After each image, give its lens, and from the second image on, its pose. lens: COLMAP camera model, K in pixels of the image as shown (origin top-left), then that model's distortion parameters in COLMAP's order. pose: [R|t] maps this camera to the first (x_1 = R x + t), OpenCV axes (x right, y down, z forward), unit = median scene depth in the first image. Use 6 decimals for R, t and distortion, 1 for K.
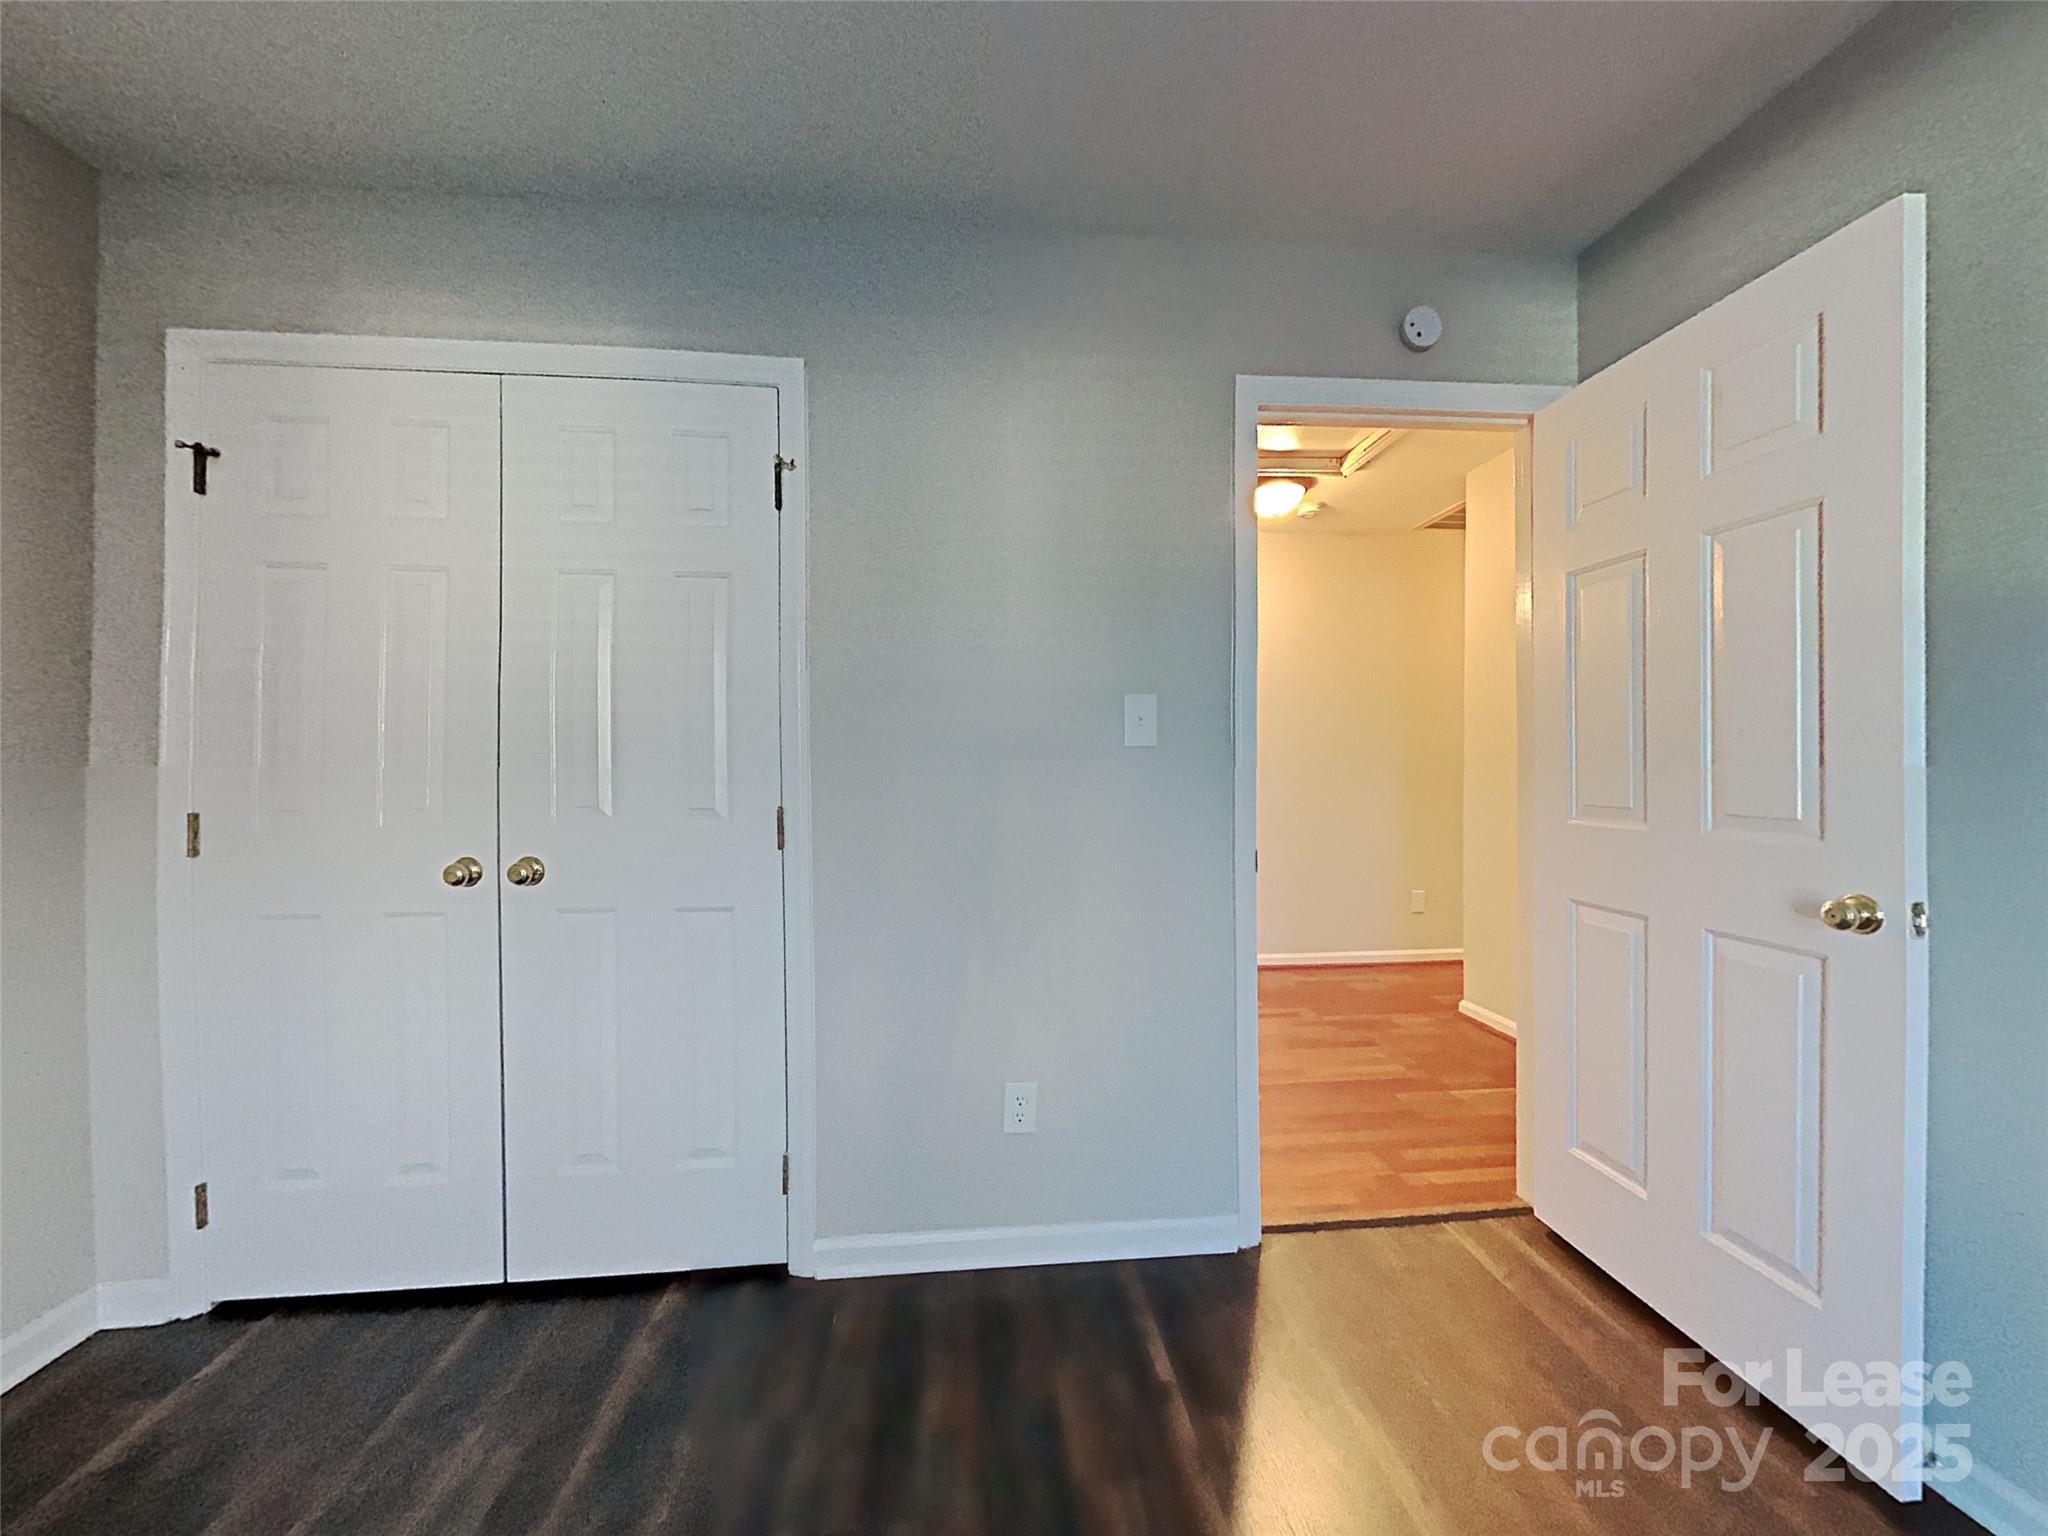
lens RADIAL K [[777.2, 0, 1027.3], [0, 777.2, 761.9], [0, 0, 1]] dist [0.008035, -0.000001]
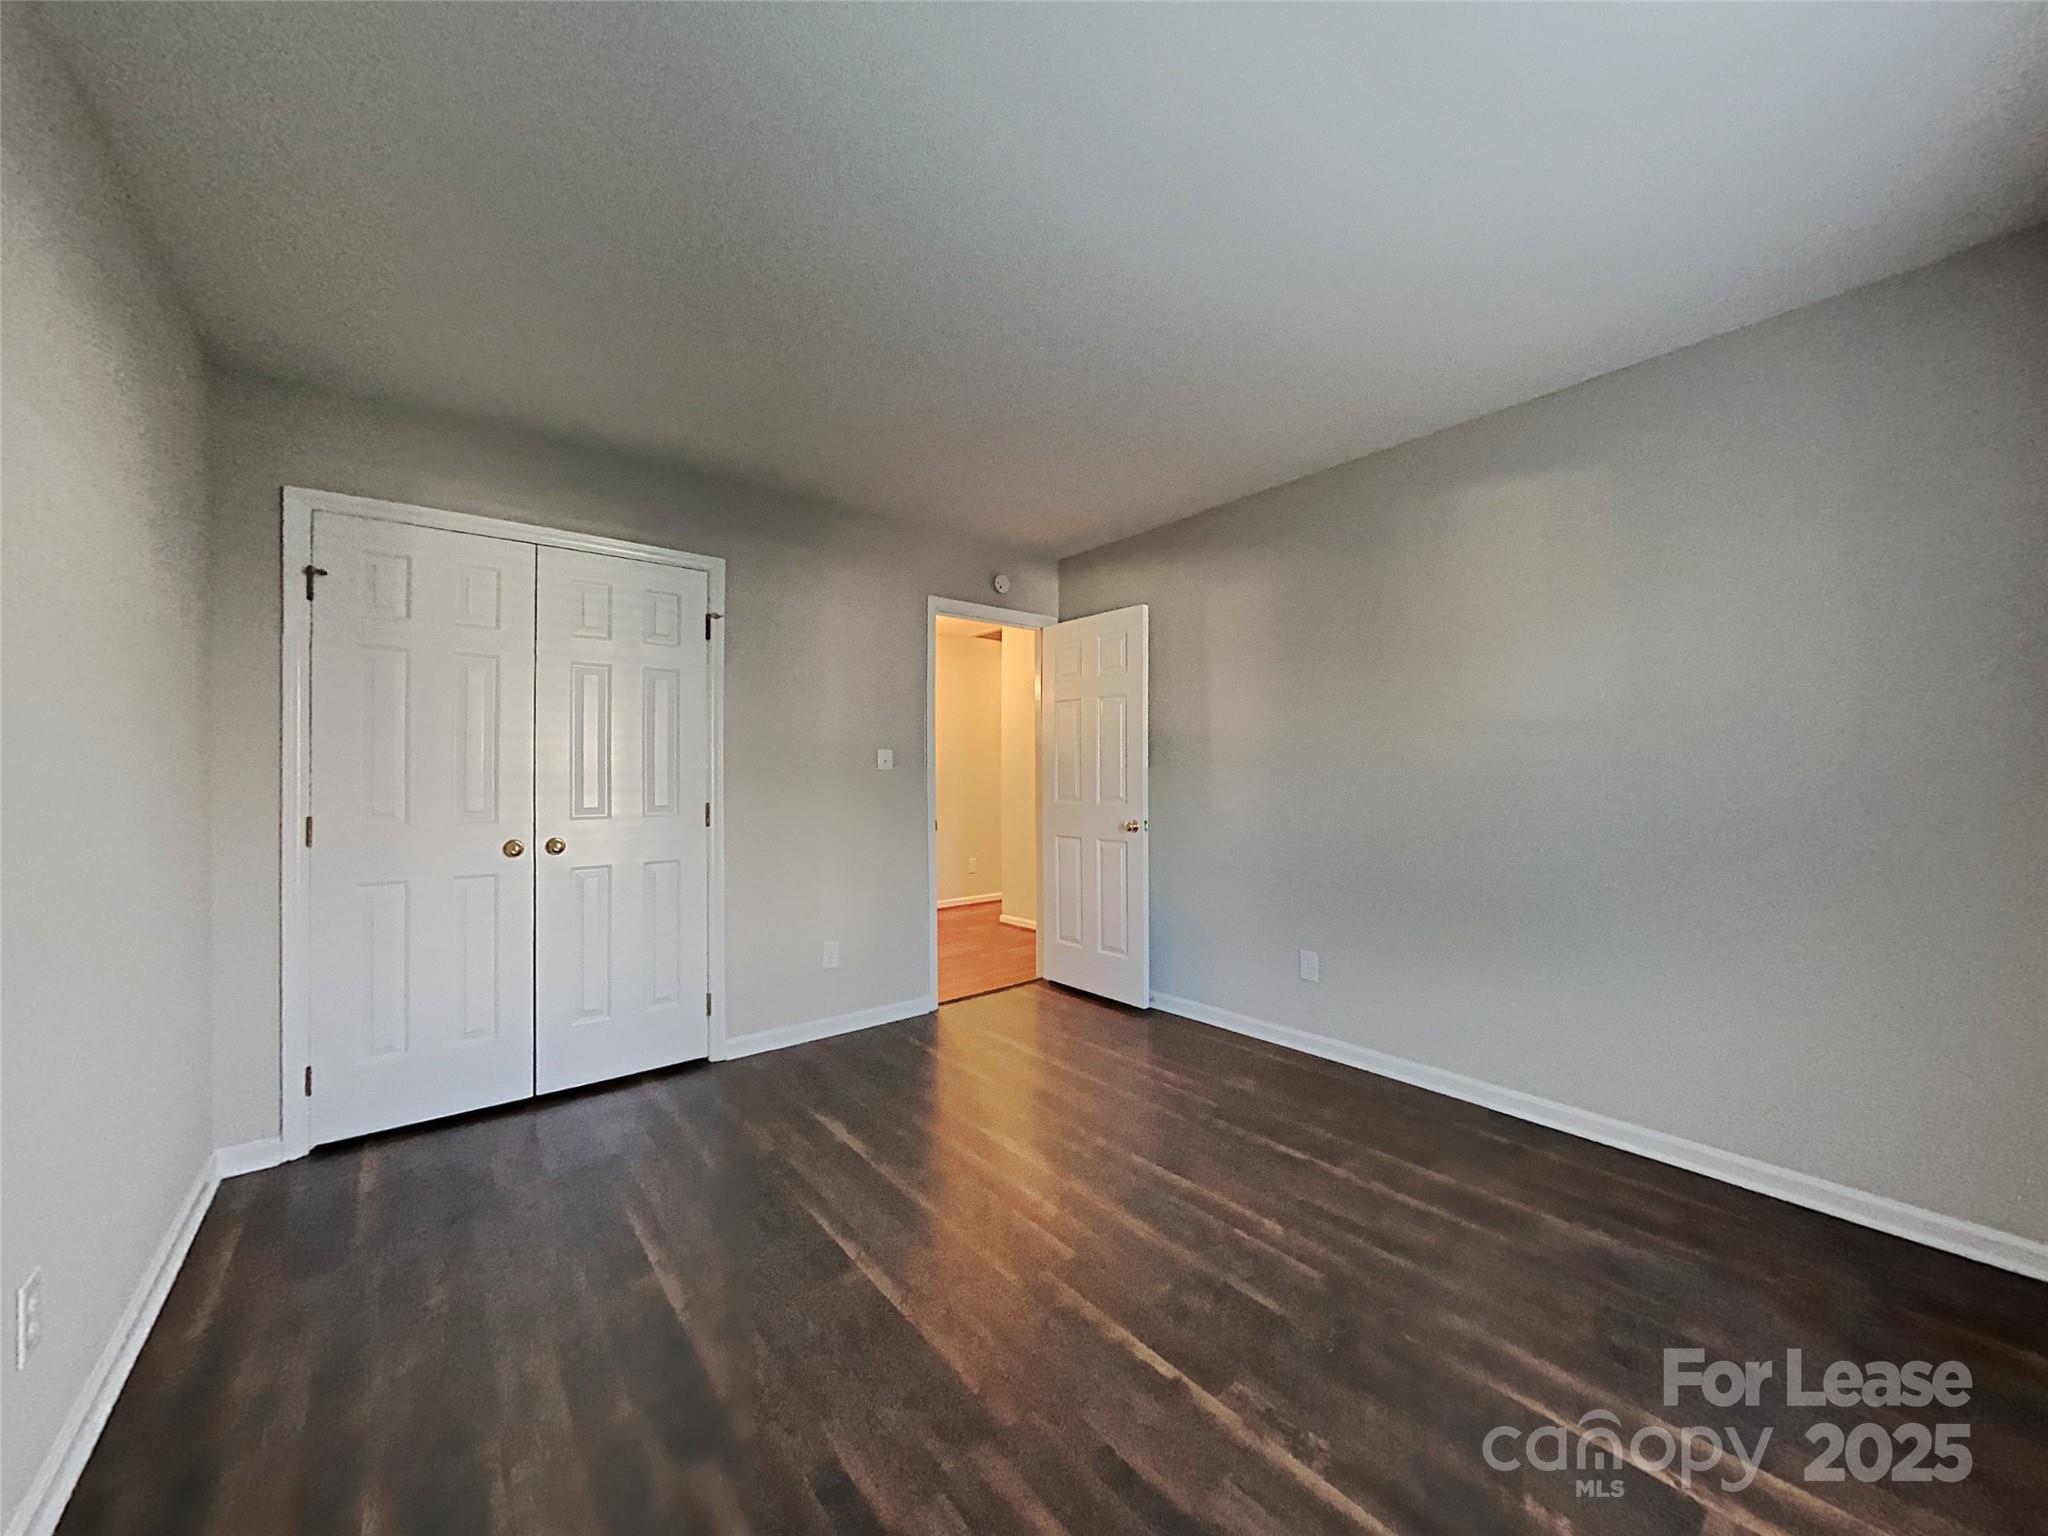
lens RADIAL K [[777.2, 0, 1023.4], [0, 777.2, 772.4], [0, 0, 1]] dist [0.008035, -0.000001]
pose [[0.832881, 0.002885, 0.553444, -0.723288], [0.000437, 0.999983, -0.005870, -0.005843], [-0.553451, 0.005131, 0.832866, -0.942320]]
